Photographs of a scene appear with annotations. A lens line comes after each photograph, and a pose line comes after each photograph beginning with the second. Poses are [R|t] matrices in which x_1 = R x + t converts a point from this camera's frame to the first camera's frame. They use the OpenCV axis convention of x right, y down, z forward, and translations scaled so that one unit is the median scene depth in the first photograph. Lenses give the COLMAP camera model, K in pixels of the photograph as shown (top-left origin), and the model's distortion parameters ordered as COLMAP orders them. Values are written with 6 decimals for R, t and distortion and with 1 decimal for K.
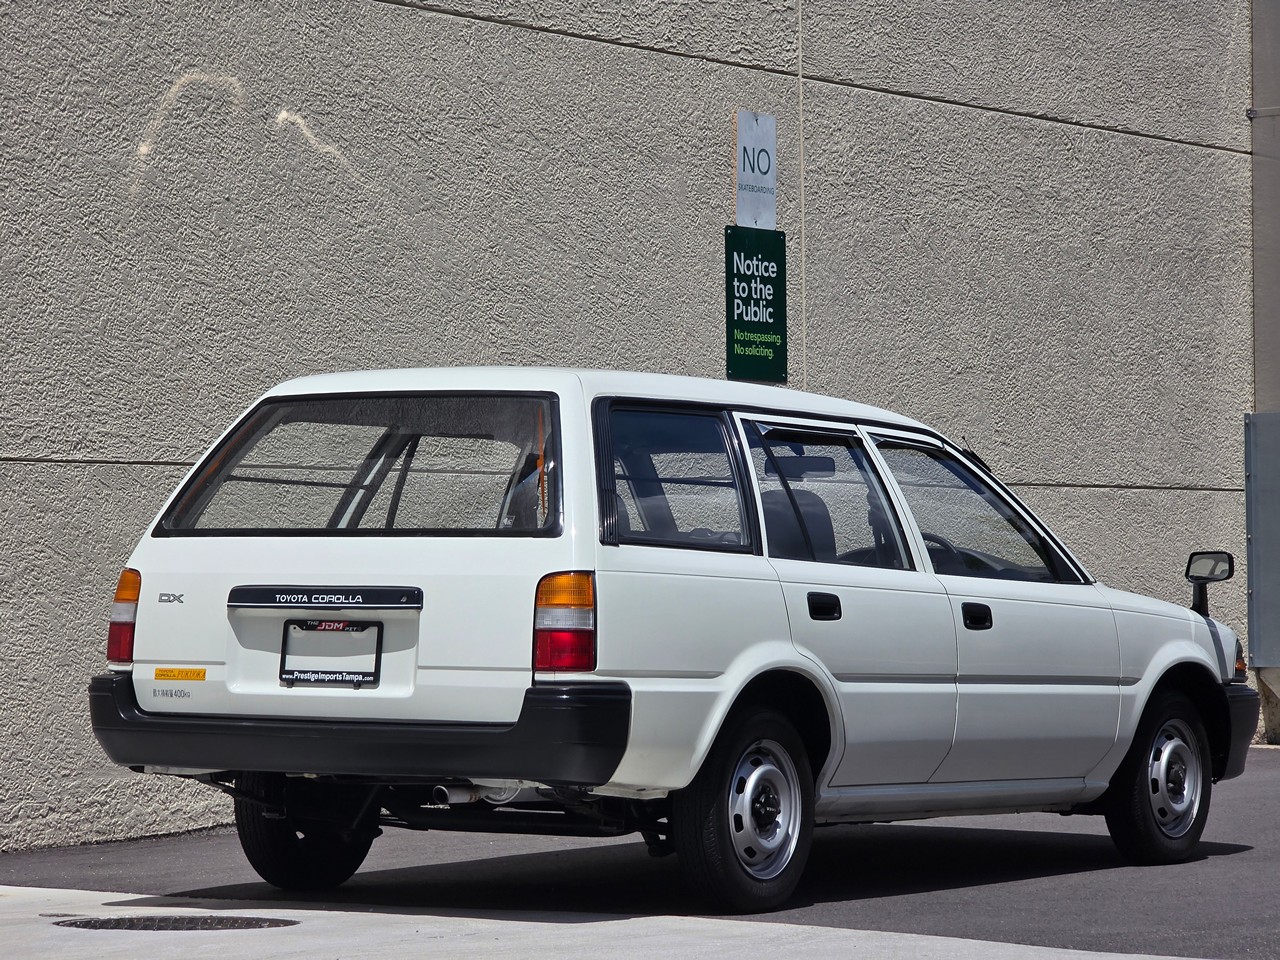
lens RADIAL K [[4230.1, 0, 633.2], [0, 4230.1, 521.6], [0, 0, 1]] dist [0.338862, -1.555867]
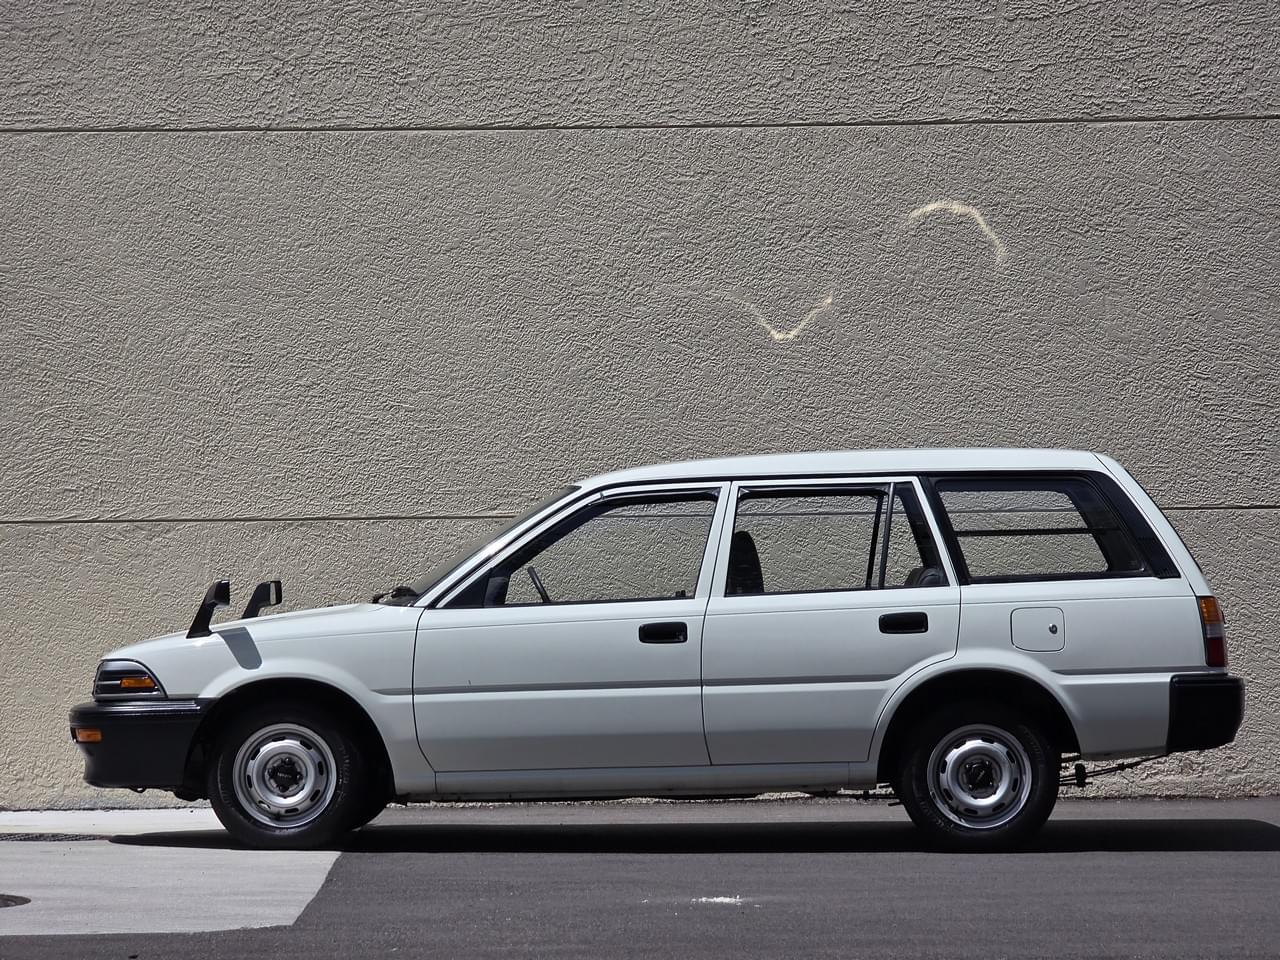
lens RADIAL K [[4230.1, 0, 633.2], [0, 4230.1, 521.6], [0, 0, 1]] dist [0.338862, -1.555867]
pose [[0.559511, -0.017971, -0.828628, 0.942475], [0.016620, 0.999807, -0.010461, 0.001514], [0.828657, -0.007919, 0.559701, 0.249154]]
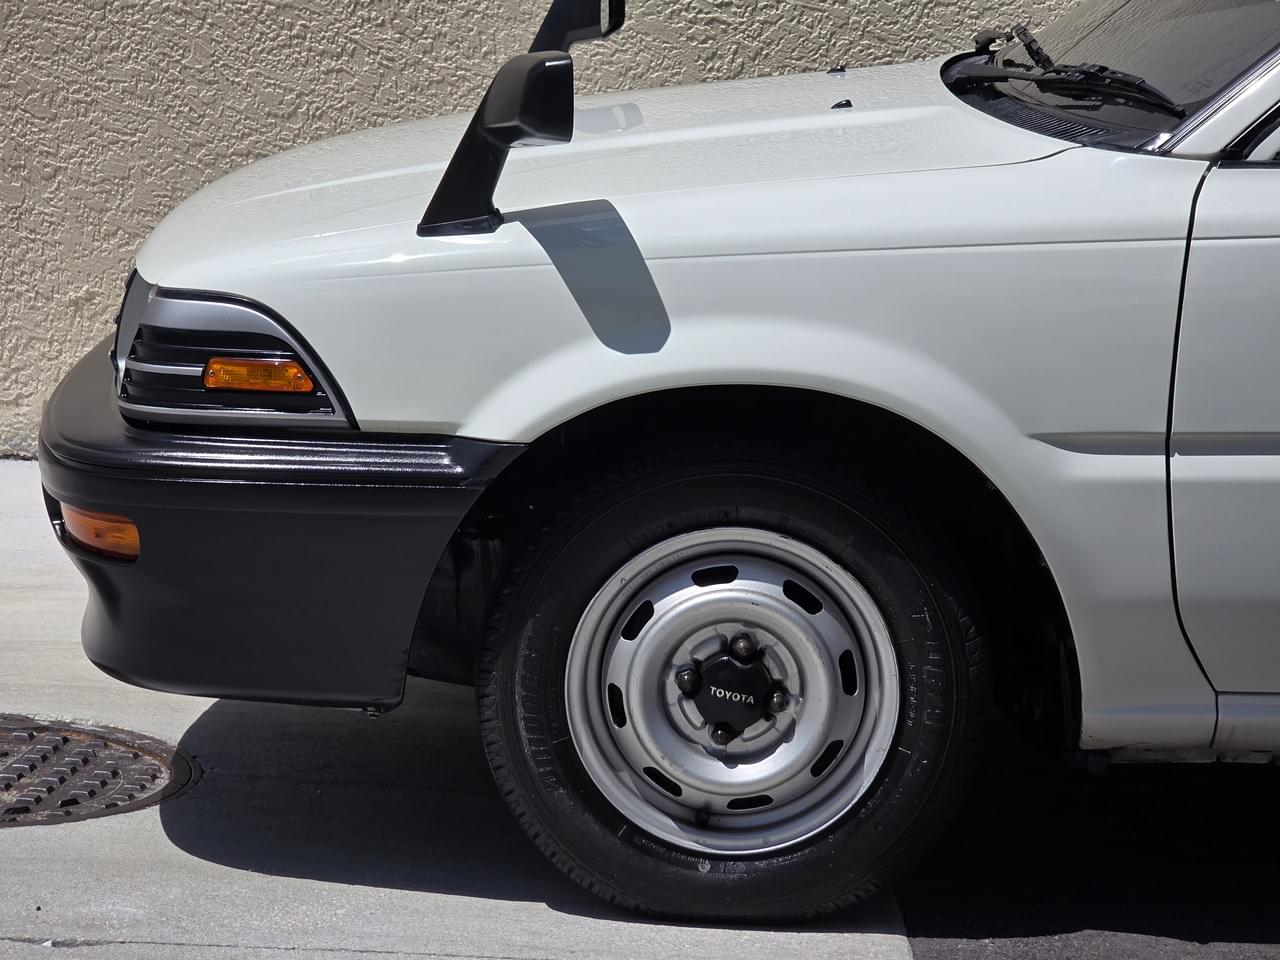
lens RADIAL K [[4230.1, 0, 633.2], [0, 4230.1, 521.6], [0, 0, 1]] dist [0.338862, -1.555867]
pose [[0.553893, 0.165596, -0.815954, 0.257203], [-0.013381, 0.981665, 0.190143, -0.023152], [0.832480, -0.094400, 0.545953, 0.595131]]
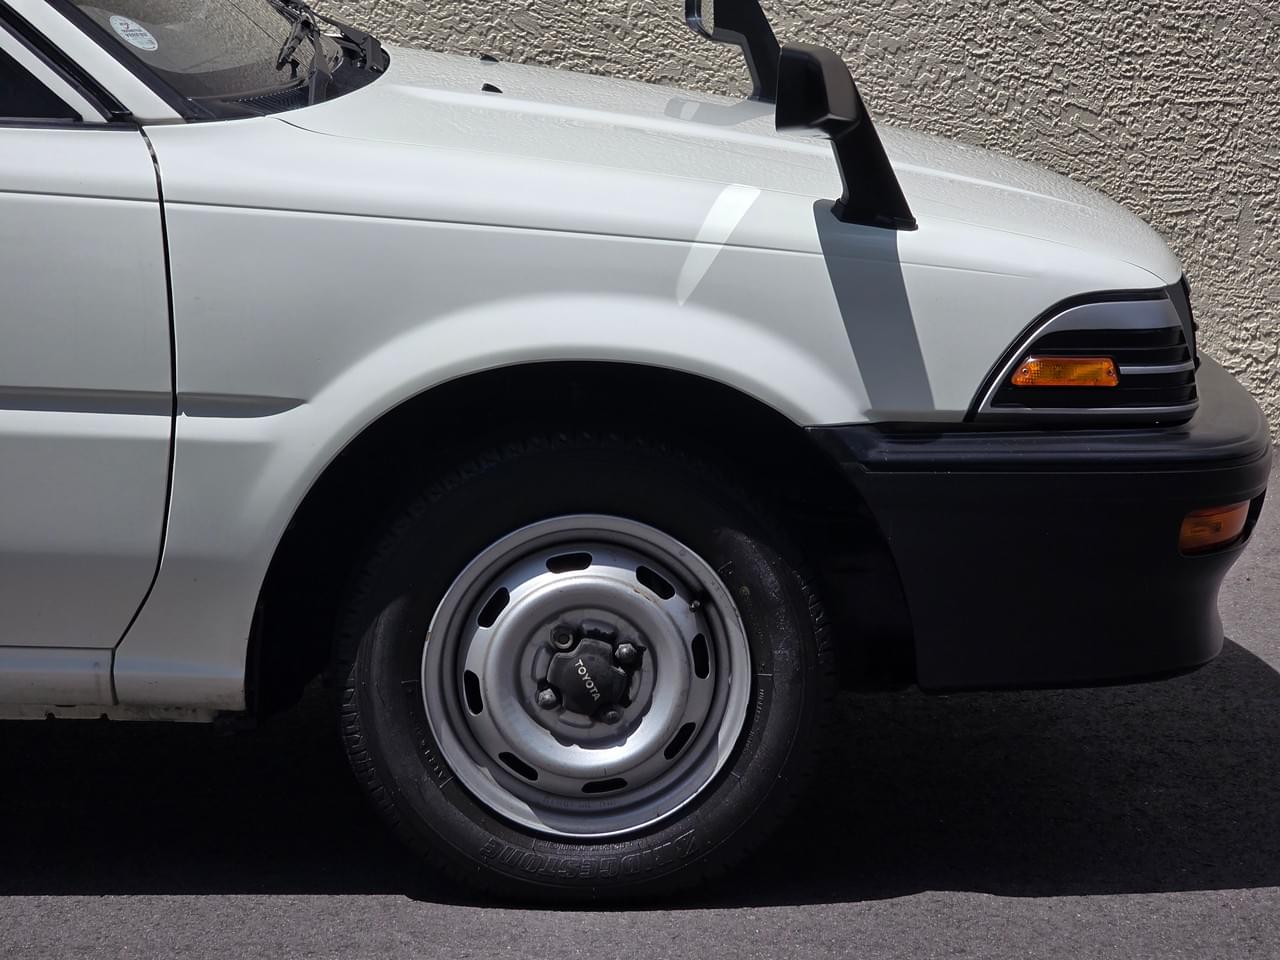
lens RADIAL K [[4230.1, 0, 633.2], [0, 4230.1, 521.6], [0, 0, 1]] dist [0.338862, -1.555867]
pose [[0.574676, 0.145577, -0.805329, 0.397126], [-0.001230, 0.984204, 0.177034, -0.015104], [0.818380, -0.100746, 0.565777, 0.767762]]
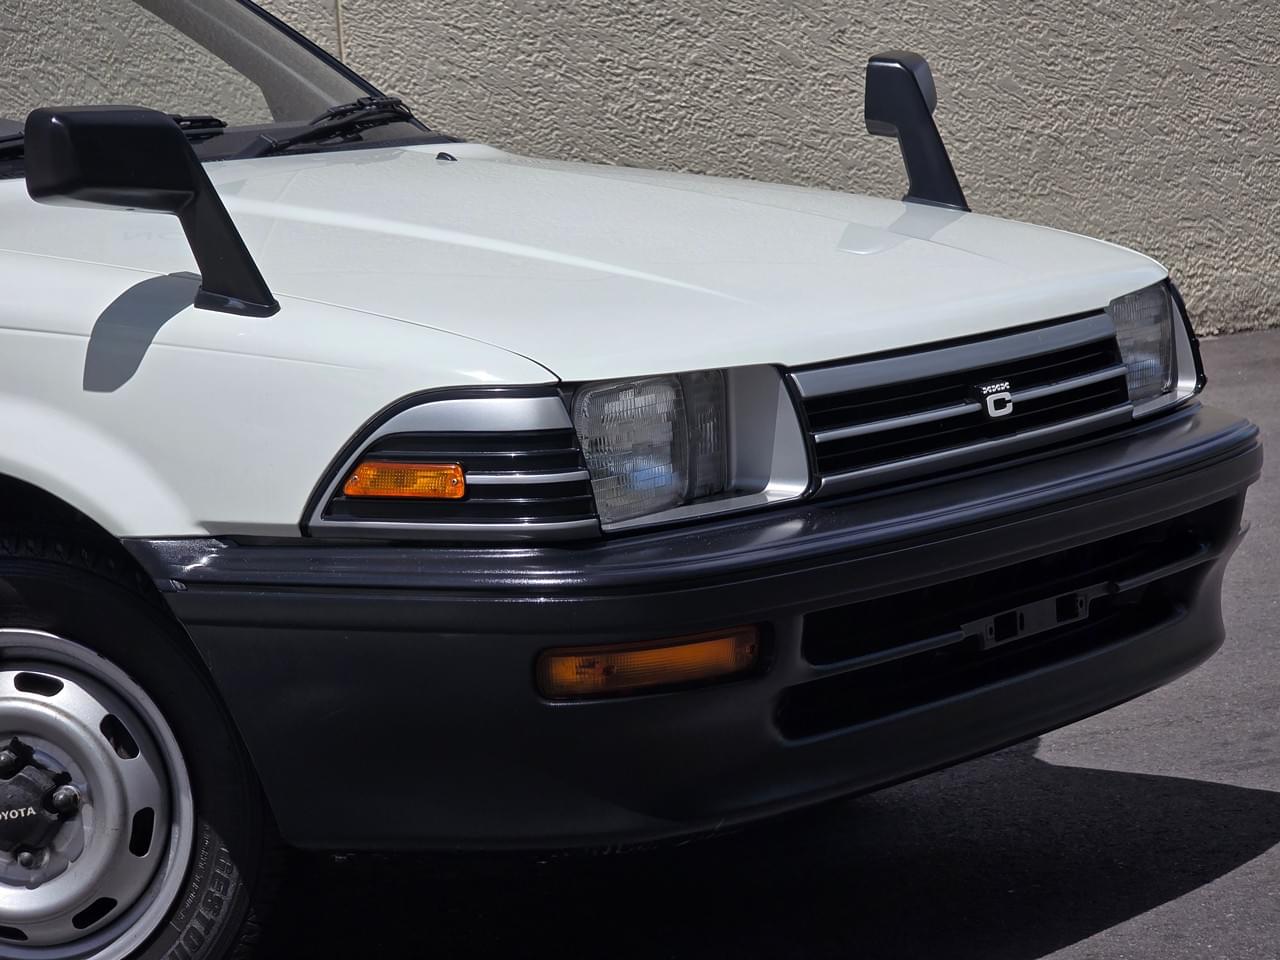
lens RADIAL K [[4230.1, 0, 633.2], [0, 4230.1, 521.6], [0, 0, 1]] dist [0.338862, -1.555867]
pose [[-0.041716, 0.103834, -0.993719, 0.426971], [0.062340, 0.992918, 0.101133, 0.007922], [0.997183, -0.057730, -0.047894, 1.018966]]
